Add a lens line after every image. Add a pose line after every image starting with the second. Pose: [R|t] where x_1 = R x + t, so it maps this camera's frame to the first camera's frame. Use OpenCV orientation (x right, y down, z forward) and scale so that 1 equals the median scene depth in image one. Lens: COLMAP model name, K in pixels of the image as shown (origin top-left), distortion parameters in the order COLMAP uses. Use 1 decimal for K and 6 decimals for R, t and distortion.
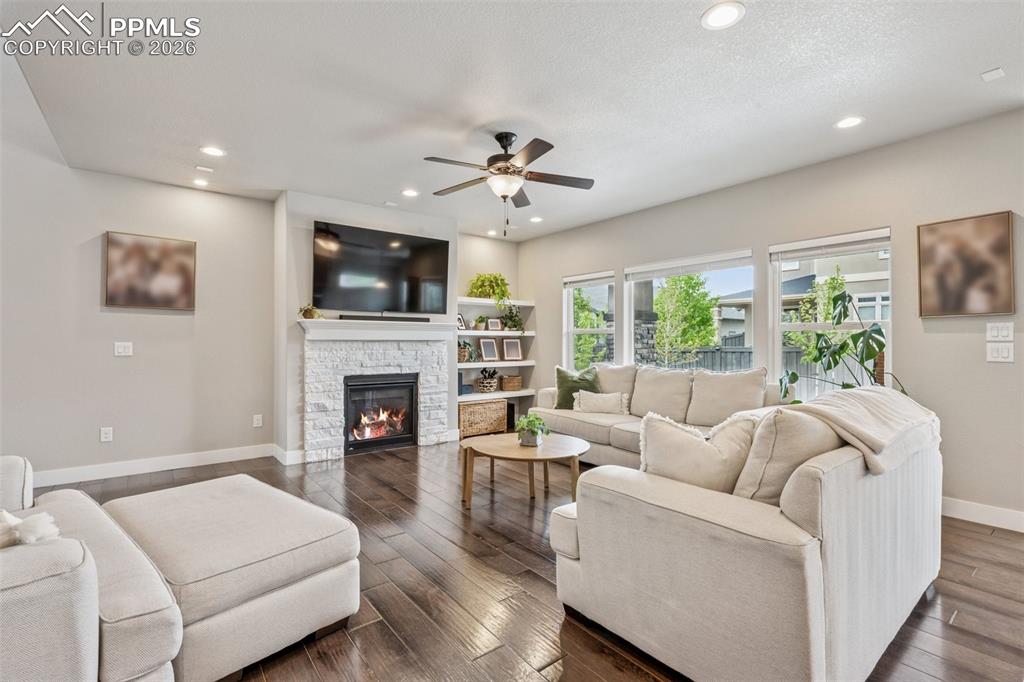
lens RADIAL K [[477.8, 0, 512.0], [0, 477.8, 341.0], [0, 0, 1]] dist [0.001777, 0.000156]
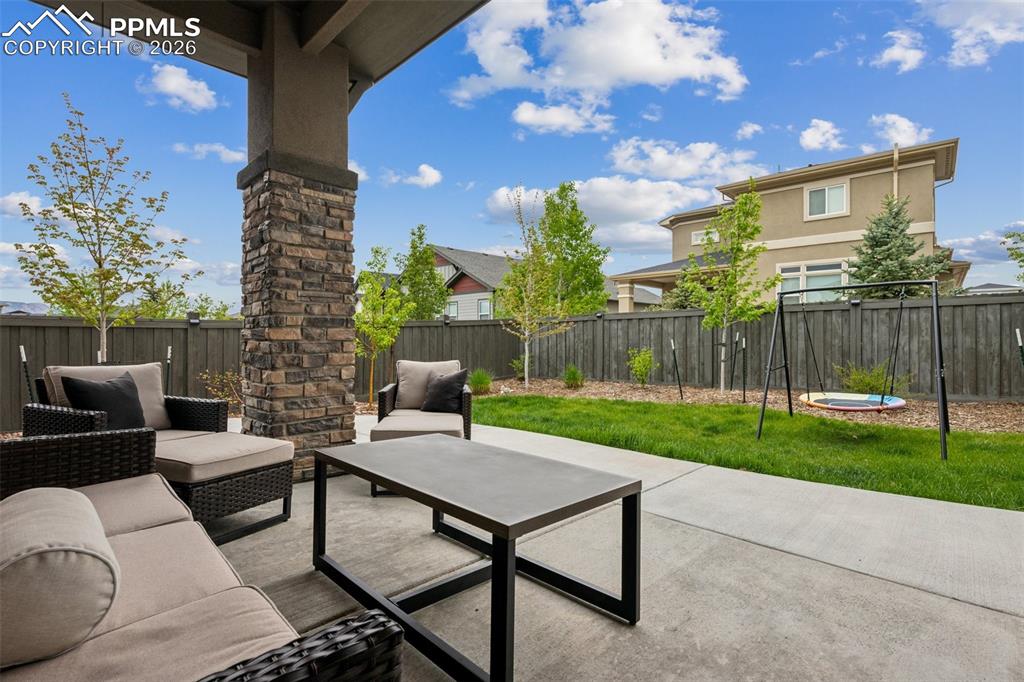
lens RADIAL K [[486.6, 0, 512.0], [0, 486.6, 341.0], [0, 0, 1]] dist [0.000518, 0.000405]
pose [[0.992814, 0.002178, 0.119649, 0.168201], [-0.002775, 0.999985, 0.004818, 0.040701], [-0.119636, -0.005115, 0.992805, 0.227353]]
